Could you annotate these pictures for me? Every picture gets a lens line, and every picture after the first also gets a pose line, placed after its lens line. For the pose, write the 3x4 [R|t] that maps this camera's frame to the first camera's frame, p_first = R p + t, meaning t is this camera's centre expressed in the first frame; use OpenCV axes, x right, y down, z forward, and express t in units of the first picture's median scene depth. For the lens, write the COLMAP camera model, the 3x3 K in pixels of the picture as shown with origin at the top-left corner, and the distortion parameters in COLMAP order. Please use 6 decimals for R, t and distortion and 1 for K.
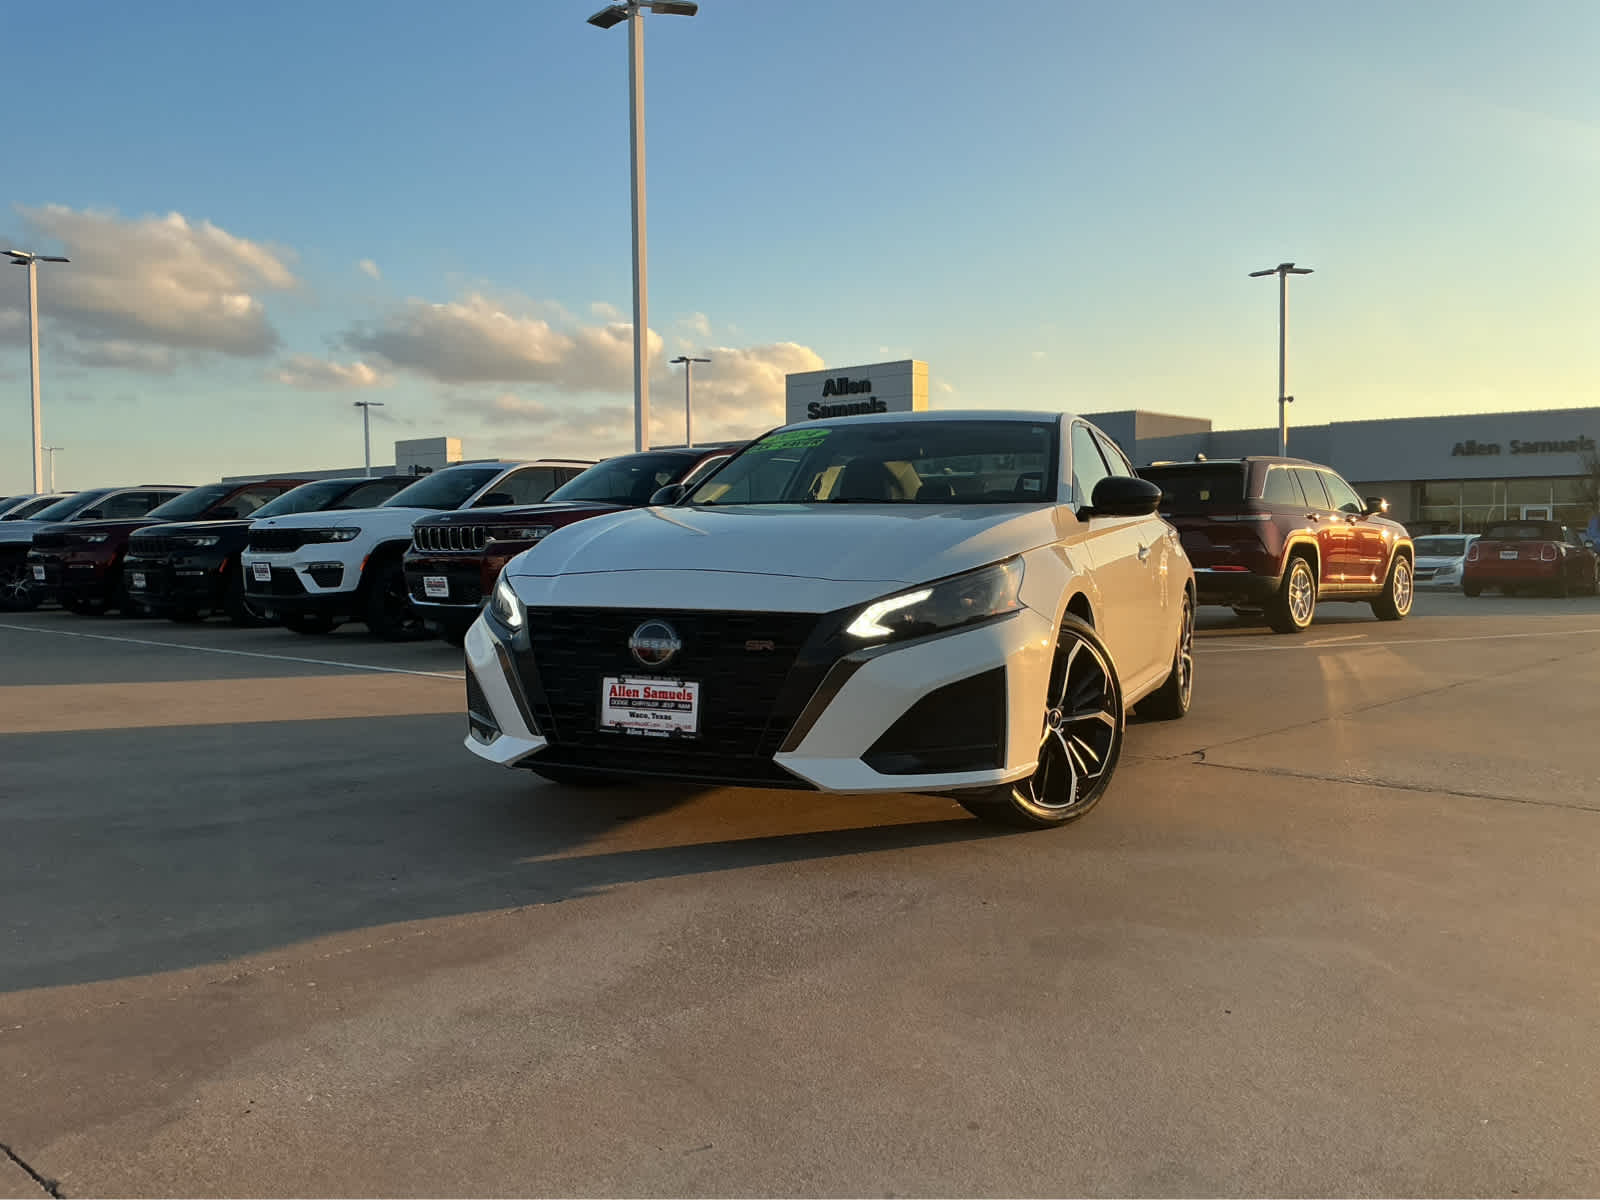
lens RADIAL K [[1305.5, 0, 800.0], [0, 1305.5, 600.0], [0, 0, 1]] dist [0.120512, -0.246883]
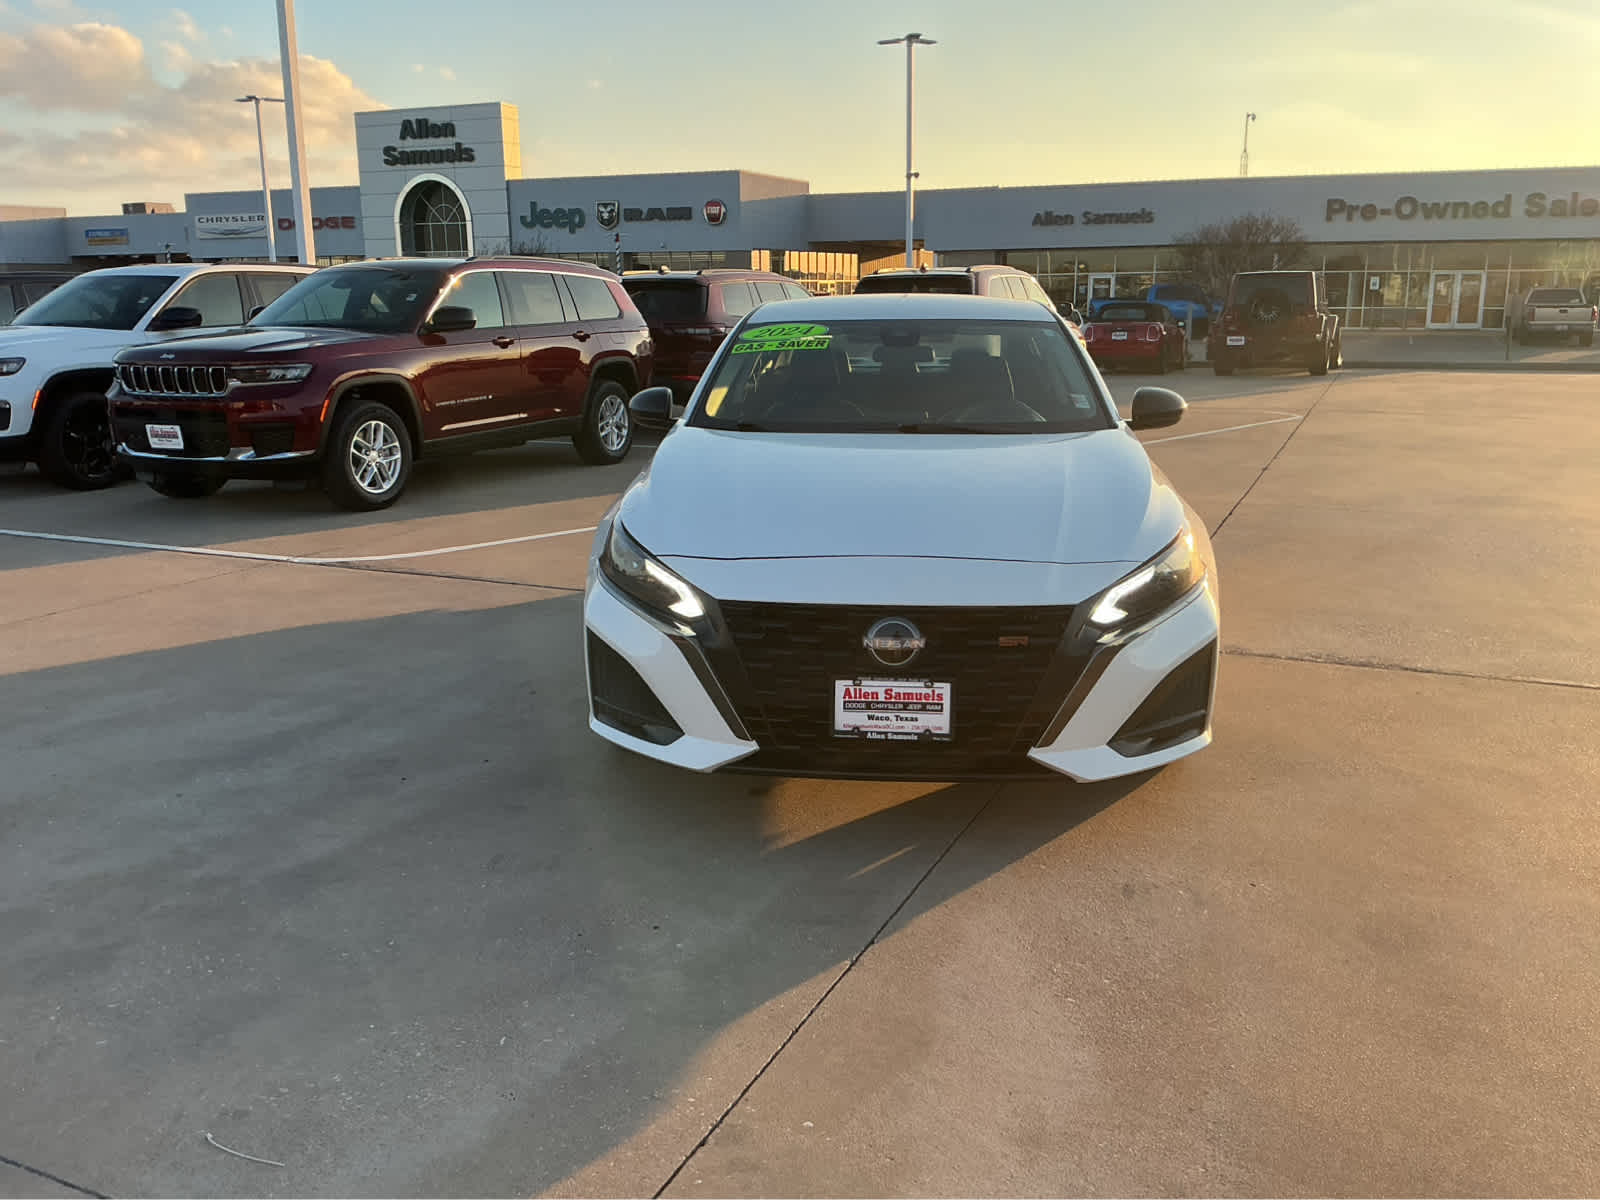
lens RADIAL K [[1305.5, 0, 800.0], [0, 1305.5, 600.0], [0, 0, 1]] dist [0.120512, -0.246883]
pose [[0.948103, -0.075341, 0.308909, -0.455048], [0.017098, 0.982197, 0.187076, -0.171006], [-0.317504, -0.172086, 0.932512, 0.145160]]
